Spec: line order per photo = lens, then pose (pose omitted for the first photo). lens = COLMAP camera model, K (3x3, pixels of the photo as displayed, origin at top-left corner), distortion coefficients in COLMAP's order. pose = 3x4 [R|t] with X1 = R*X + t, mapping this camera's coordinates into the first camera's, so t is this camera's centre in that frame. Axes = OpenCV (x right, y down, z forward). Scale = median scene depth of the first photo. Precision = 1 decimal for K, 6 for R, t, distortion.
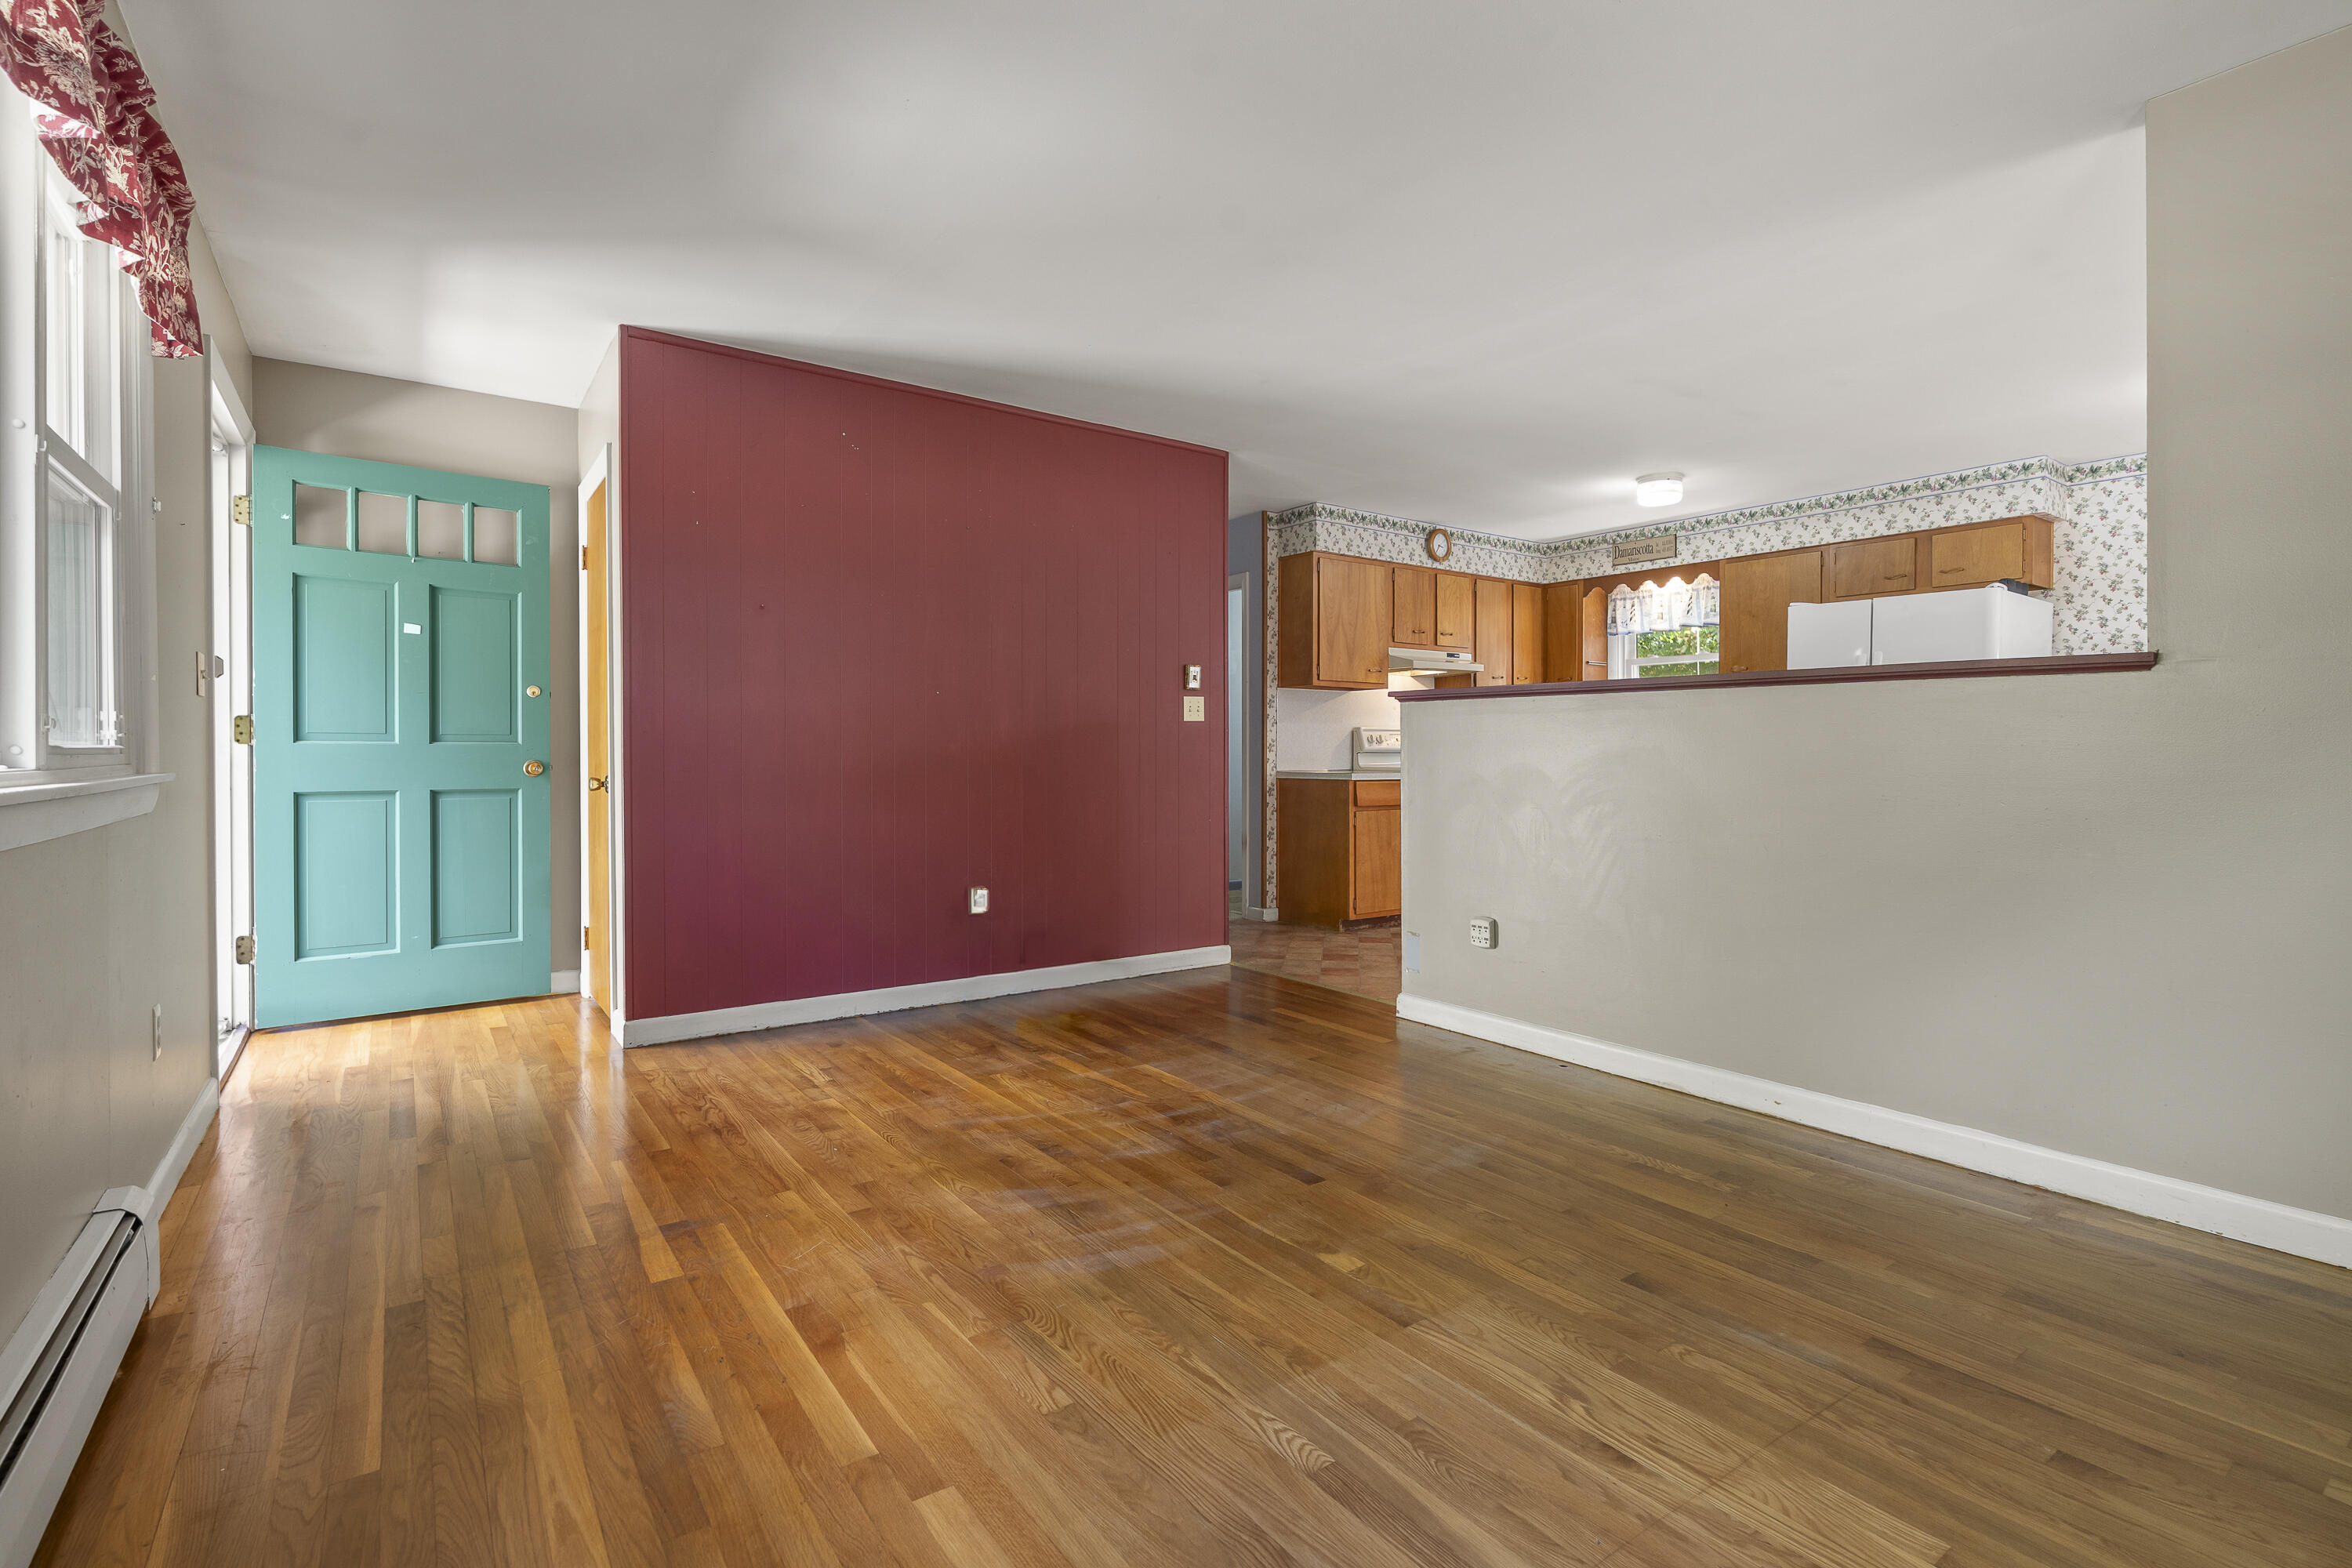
lens RADIAL K [[1077.5, 0, 1171.4], [0, 1077.5, 773.8], [0, 0, 1]] dist [-0.006590, 0.000545]
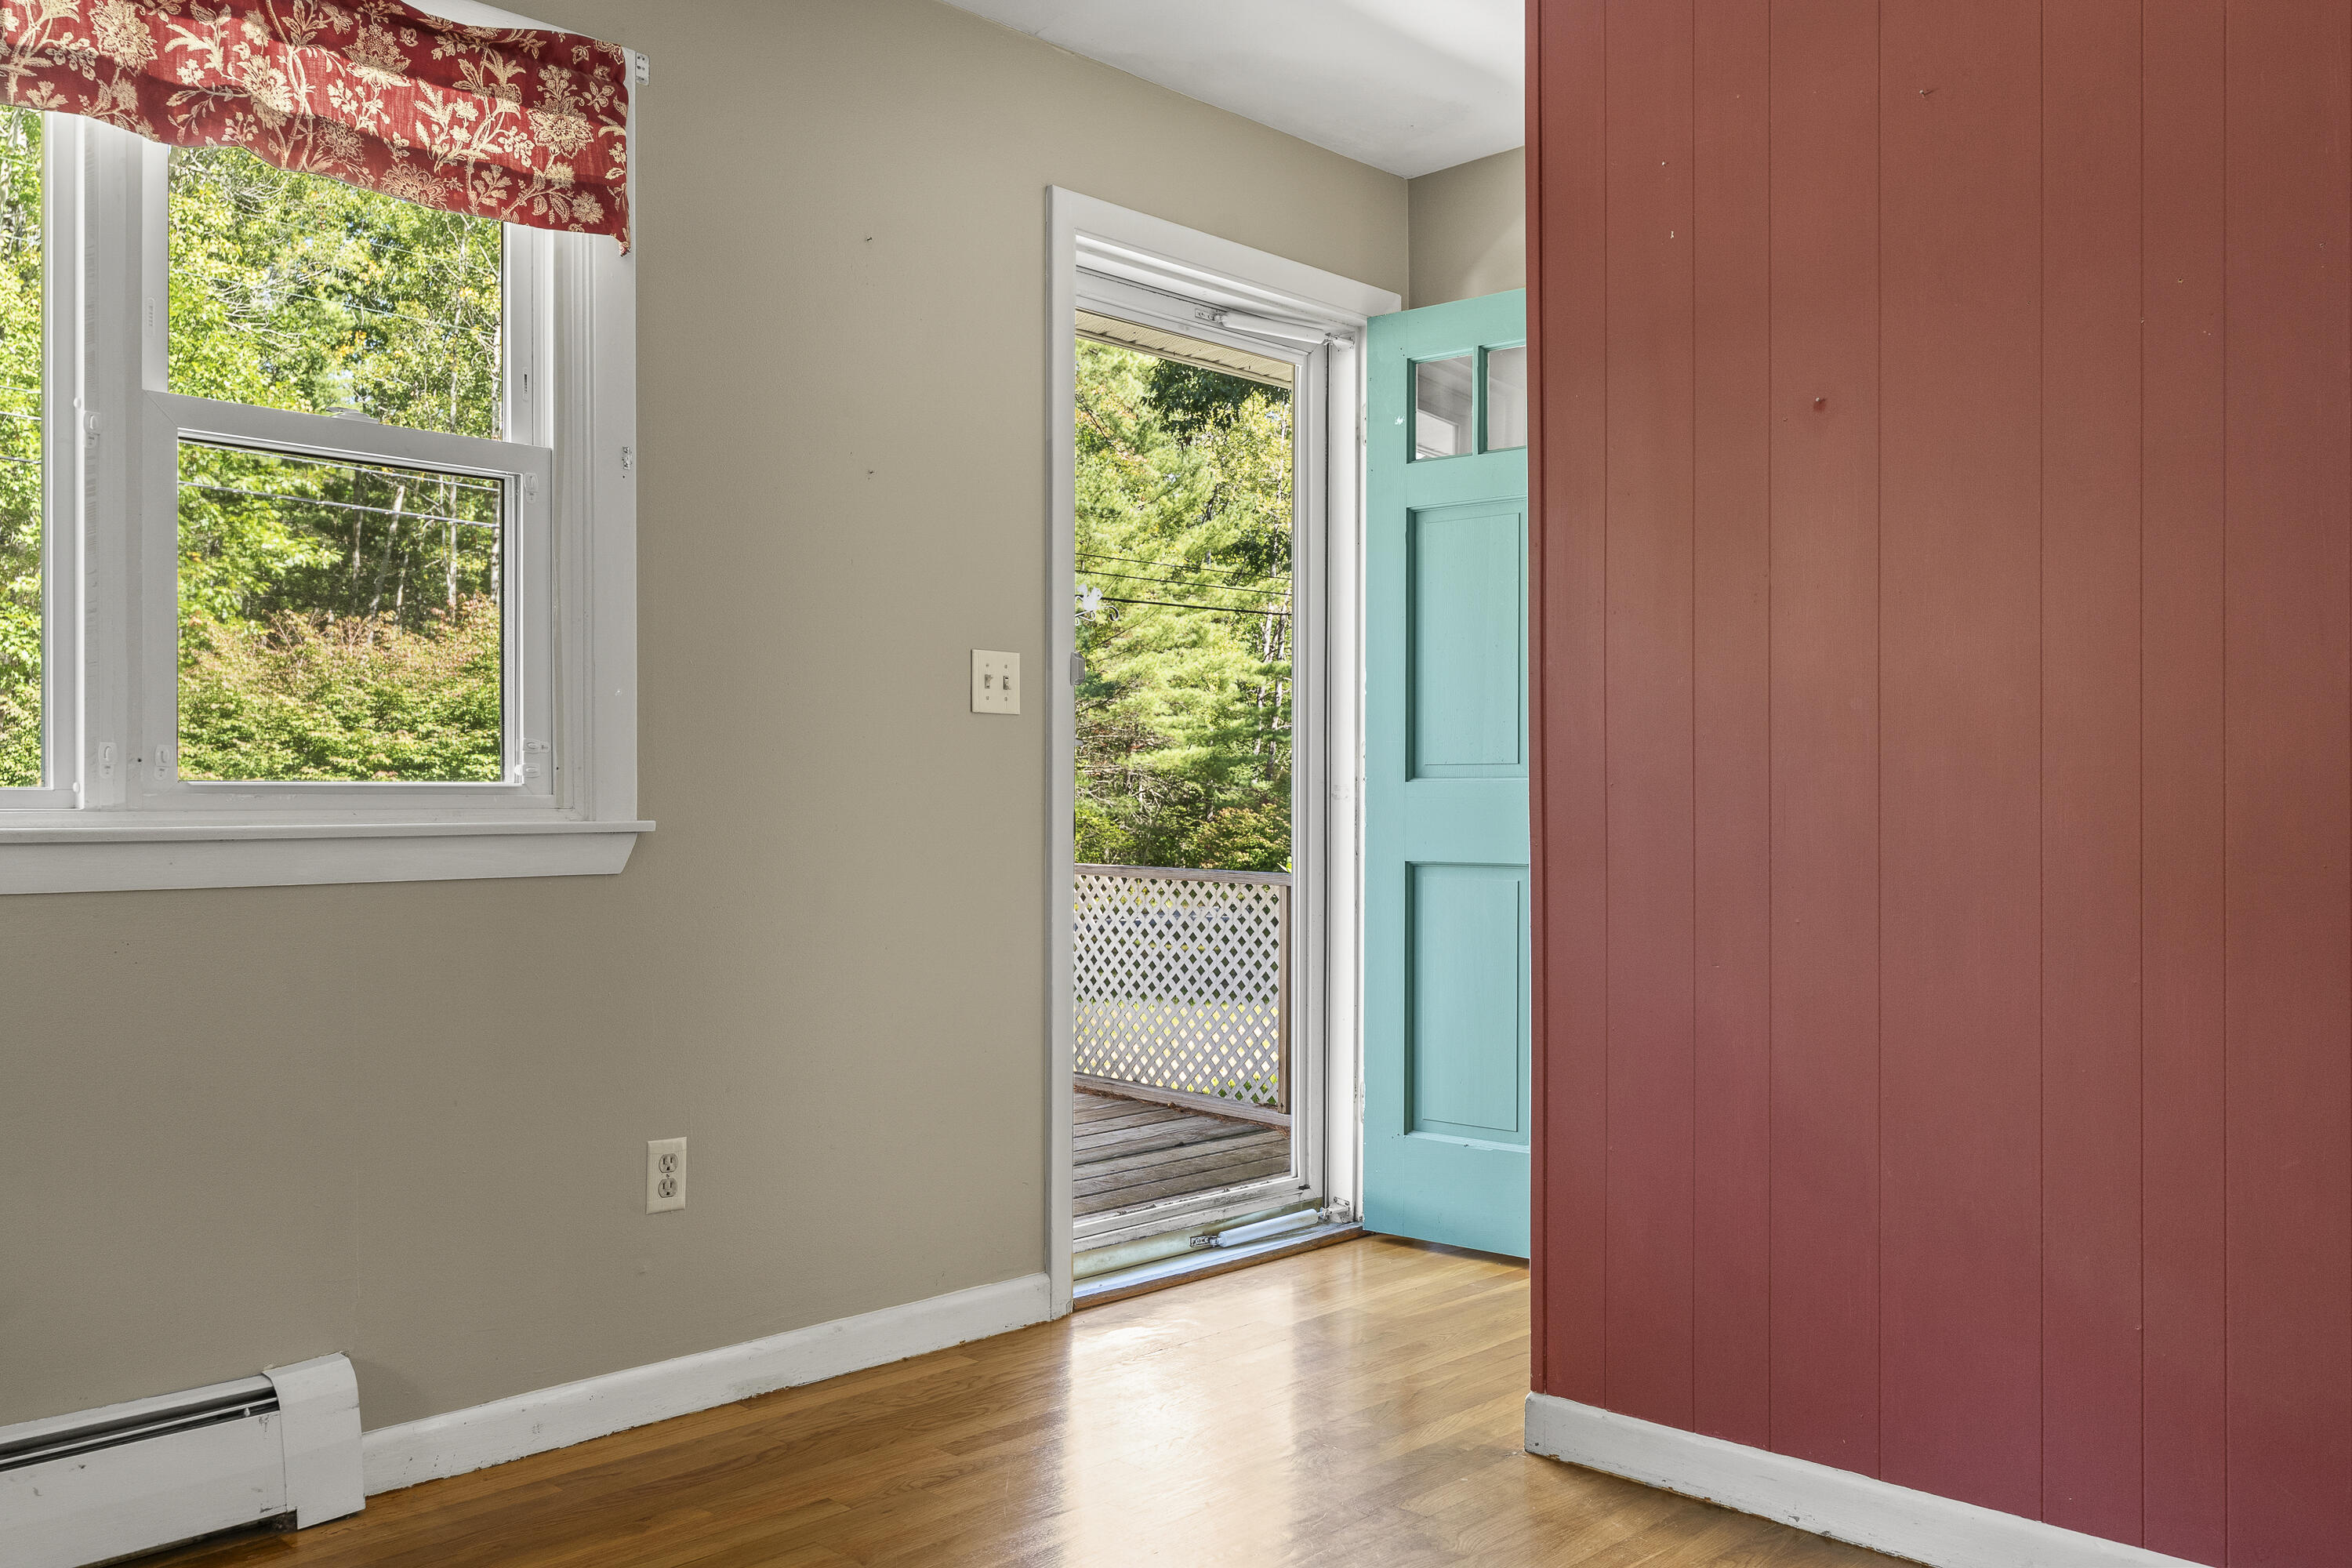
lens RADIAL K [[1897.7, 0, 1176.0], [0, 1897.7, 784.0], [0, 0, 1]] dist [0.003288, 0.003292]
pose [[0.172802, -0.004418, -0.984947, 0.314112], [-0.026651, 0.999603, -0.009160, -0.018421], [0.984596, 0.027833, 0.172616, 0.909258]]
